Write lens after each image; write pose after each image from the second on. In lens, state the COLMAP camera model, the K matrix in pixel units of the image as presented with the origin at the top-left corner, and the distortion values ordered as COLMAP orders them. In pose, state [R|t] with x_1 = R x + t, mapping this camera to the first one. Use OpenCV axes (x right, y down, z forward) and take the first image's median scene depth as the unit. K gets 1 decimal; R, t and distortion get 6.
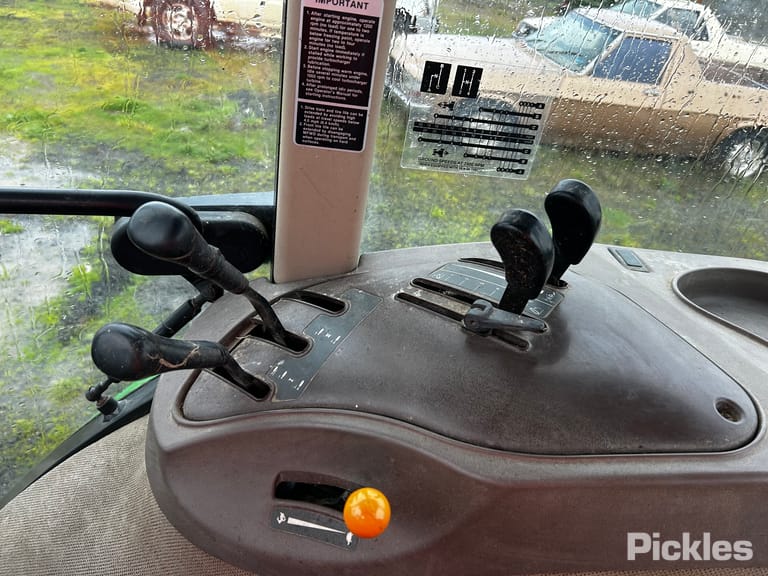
lens RADIAL K [[578.8, 0, 384.4], [0, 578.8, 292.8], [0, 0, 1]] dist [0.059982, -0.062613]
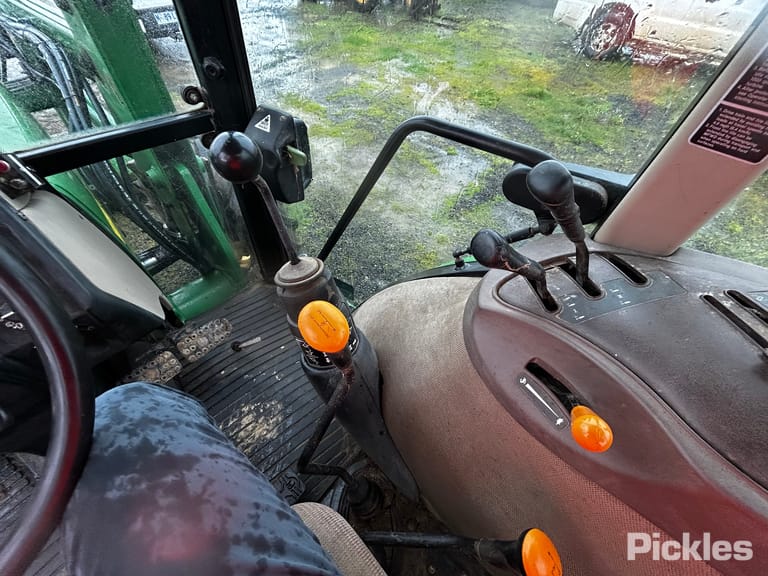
lens RADIAL K [[305.2, 0, 393.4], [0, 305.2, 287.8], [0, 0, 1]] dist [0.001449, 0.000571]
pose [[0.709604, 0.488834, -0.507447, -0.115932], [-0.349000, 0.869487, 0.349559, -0.006593], [0.612095, -0.070949, 0.787595, 0.120356]]
